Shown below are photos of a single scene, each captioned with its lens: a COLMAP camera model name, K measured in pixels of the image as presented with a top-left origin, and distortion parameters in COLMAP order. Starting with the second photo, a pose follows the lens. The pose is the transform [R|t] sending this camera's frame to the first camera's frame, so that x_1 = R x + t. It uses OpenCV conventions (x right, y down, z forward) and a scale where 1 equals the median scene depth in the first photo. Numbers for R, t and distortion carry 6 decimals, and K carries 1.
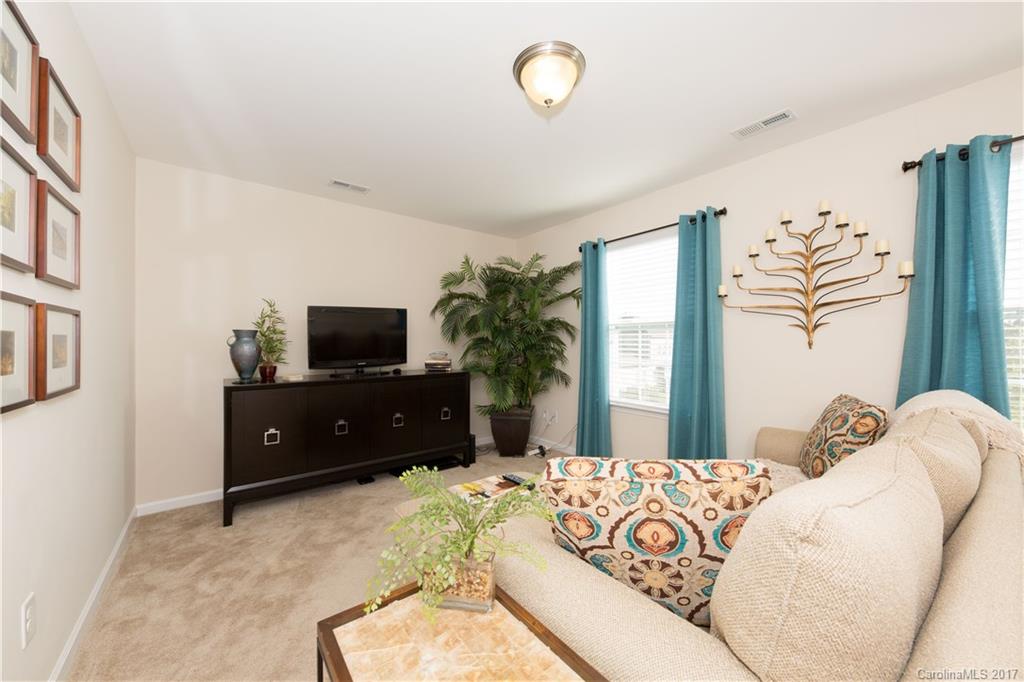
lens RADIAL K [[375.0, 0, 507.8], [0, 375.0, 345.0], [0, 0, 1]] dist [-0.003149, -0.000175]
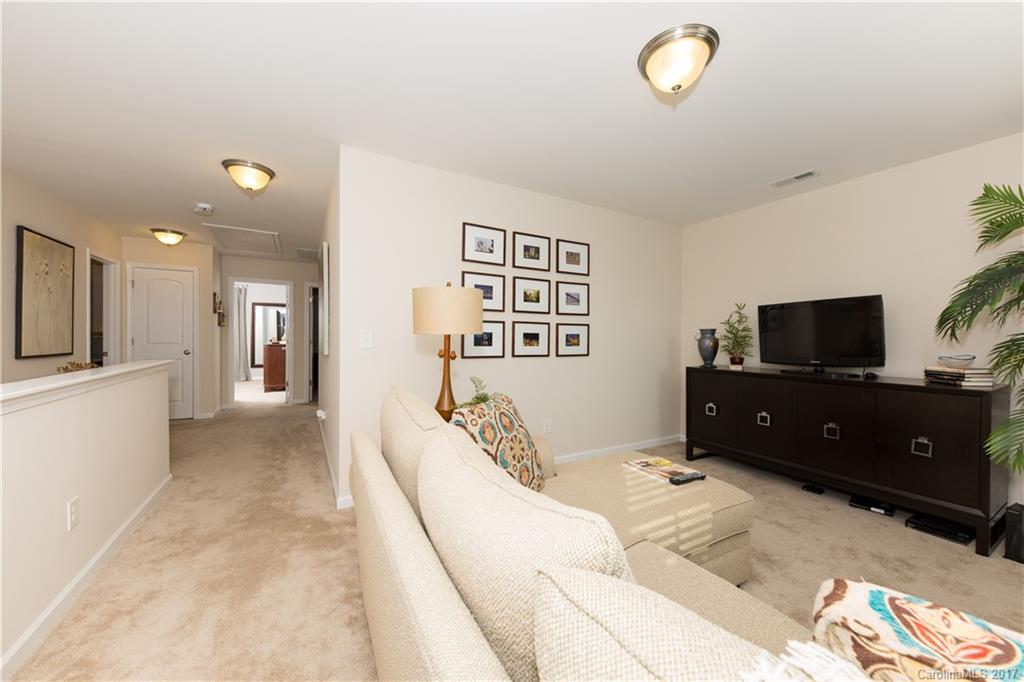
lens RADIAL K [[375.0, 0, 508.6], [0, 375.0, 336.5], [0, 0, 1]] dist [-0.003149, -0.000175]
pose [[-0.140730, 0.003528, -0.990042, 0.691092], [-0.010173, 0.999936, 0.005009, -0.010626], [0.989996, 0.010776, -0.140685, 0.418281]]
